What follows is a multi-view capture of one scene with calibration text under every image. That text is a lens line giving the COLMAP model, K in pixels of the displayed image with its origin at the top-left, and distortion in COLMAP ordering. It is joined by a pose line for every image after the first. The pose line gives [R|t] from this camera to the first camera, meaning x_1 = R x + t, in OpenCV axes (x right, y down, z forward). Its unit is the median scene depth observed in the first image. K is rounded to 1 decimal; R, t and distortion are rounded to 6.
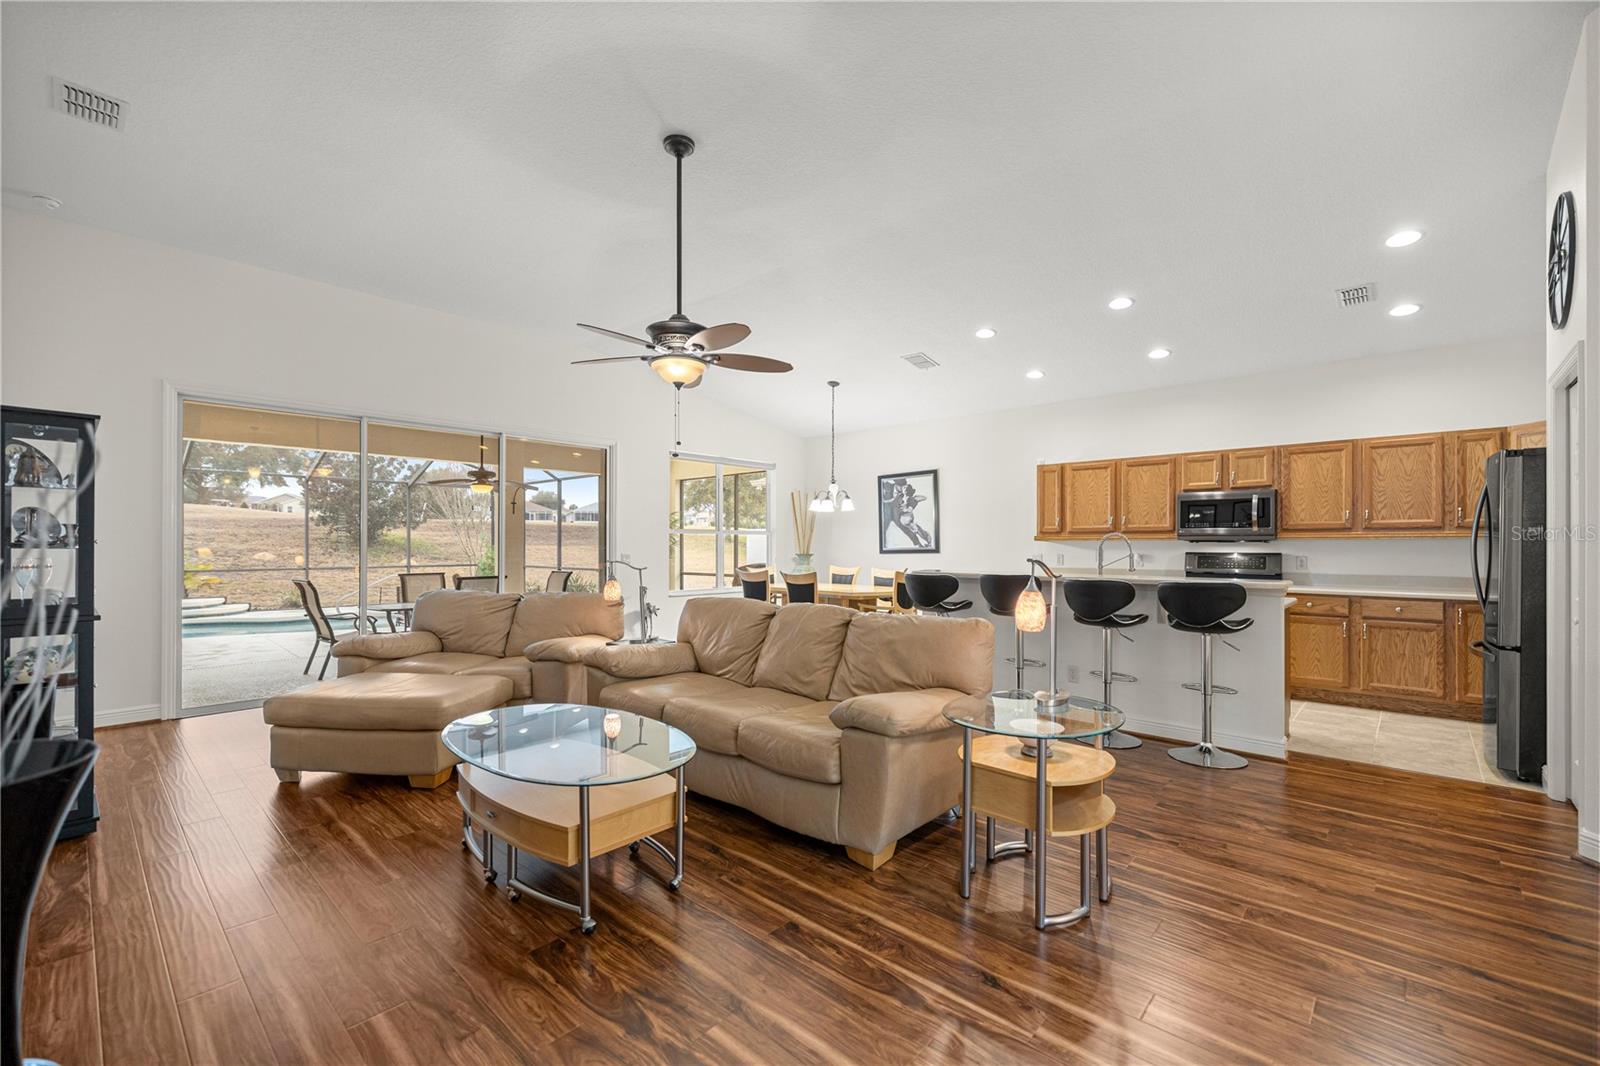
lens RADIAL K [[672.1, 0, 800.7], [0, 672.1, 543.9], [0, 0, 1]] dist [0.002682, -0.000992]
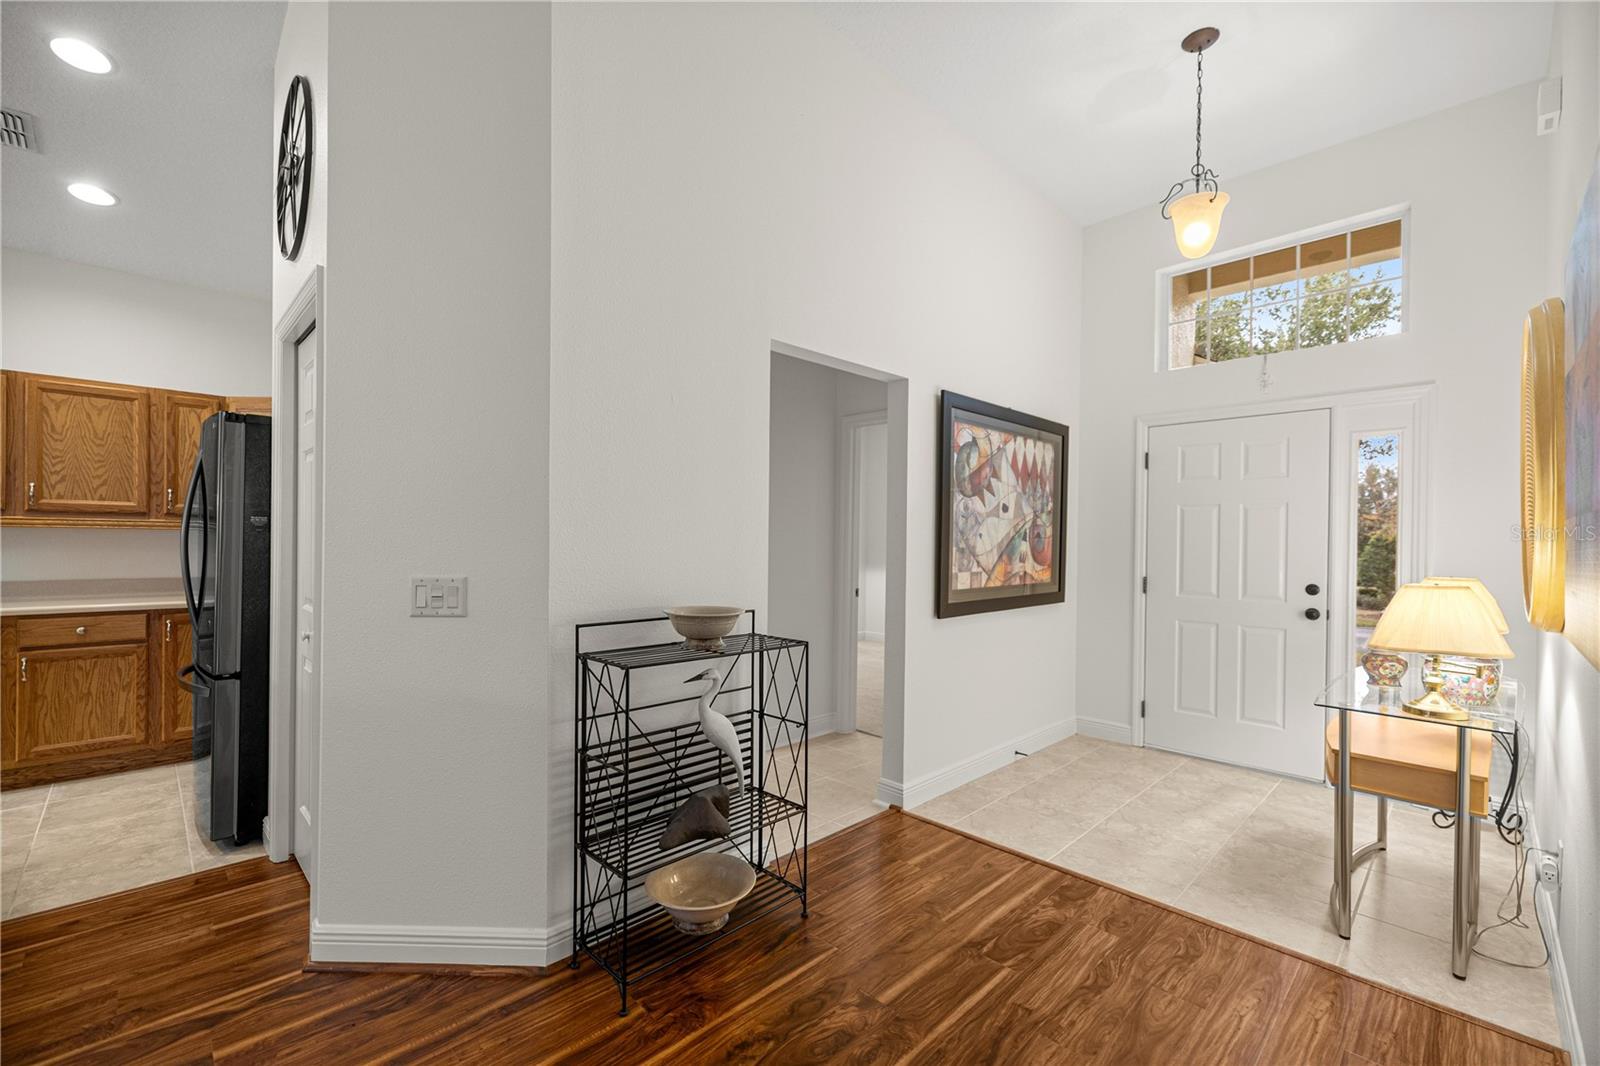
lens RADIAL K [[672.1, 0, 794.8], [0, 672.1, 540.9], [0, 0, 1]] dist [0.002682, -0.000992]
pose [[0.056091, -0.000254, 0.998426, 0.252407], [-0.010427, 0.999945, 0.000841, -0.002237], [-0.998371, -0.010458, 0.056086, 0.244031]]
